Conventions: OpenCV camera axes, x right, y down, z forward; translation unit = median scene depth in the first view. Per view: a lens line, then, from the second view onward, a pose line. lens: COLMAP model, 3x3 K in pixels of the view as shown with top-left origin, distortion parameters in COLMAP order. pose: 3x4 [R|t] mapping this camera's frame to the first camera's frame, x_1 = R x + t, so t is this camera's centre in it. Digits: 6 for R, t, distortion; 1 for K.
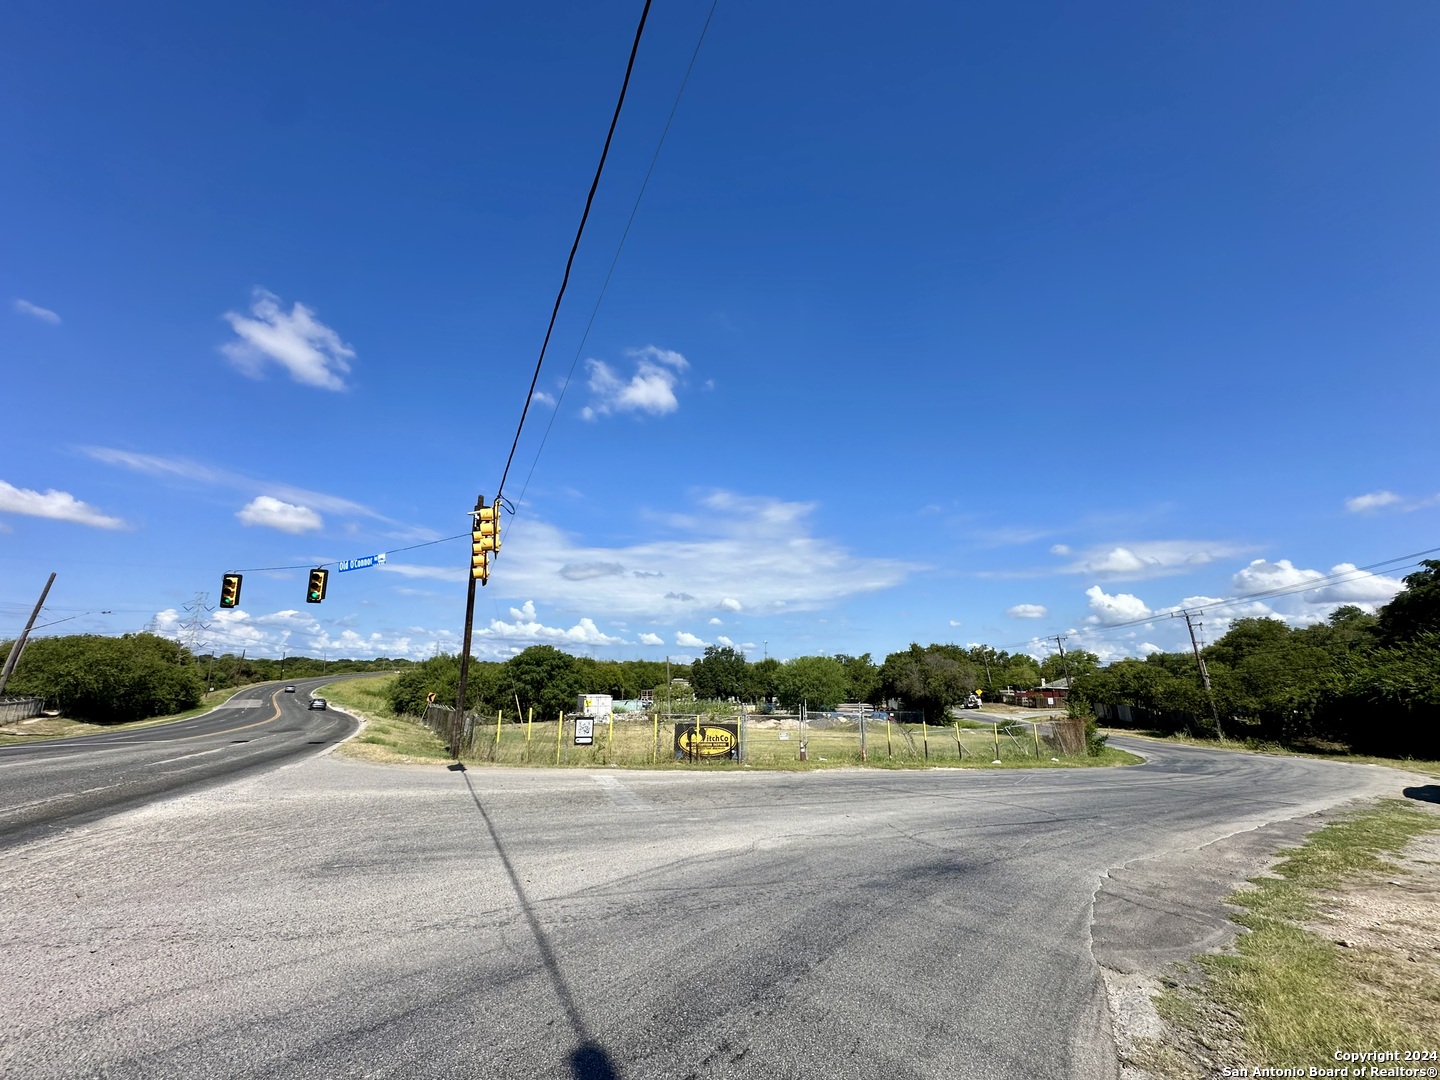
lens RADIAL K [[583.0, 0, 715.4], [0, 583.0, 536.6], [0, 0, 1]] dist [-0.002772, -0.000012]
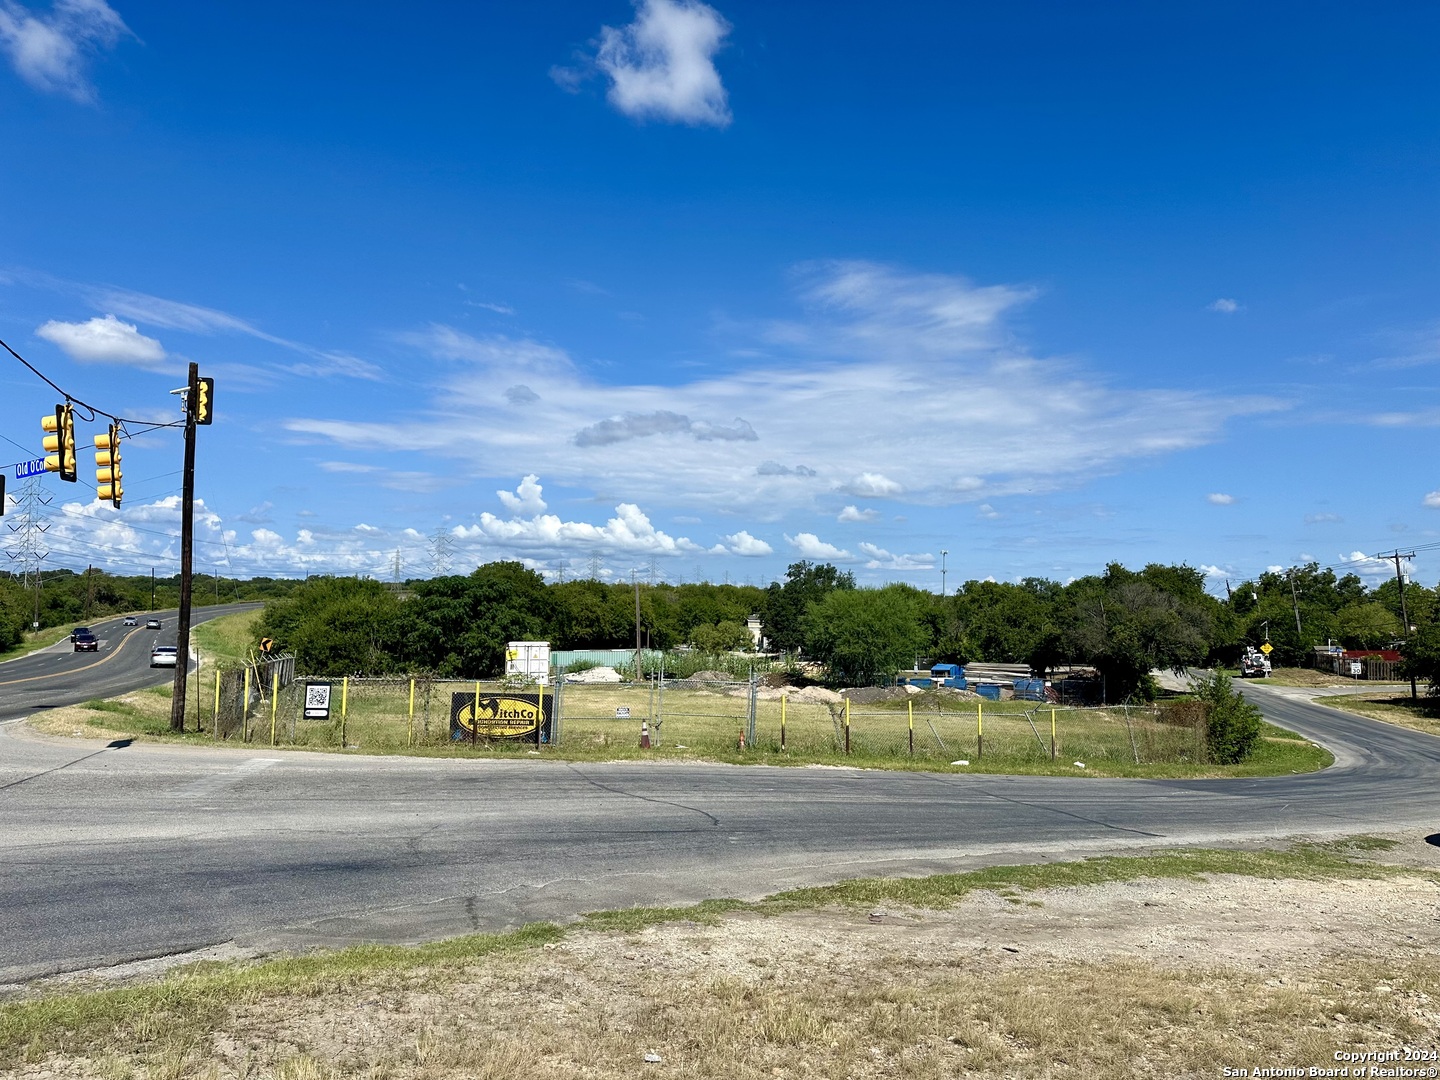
lens RADIAL K [[1020.0, 0, 714.0], [0, 1020.0, 547.9], [0, 0, 1]] dist [0.189729, -0.348906]
pose [[0.987455, 0.003384, -0.157865, 0.342352], [0.024517, 0.984360, 0.174457, -0.048287], [0.155986, -0.176139, 0.971928, -0.105575]]
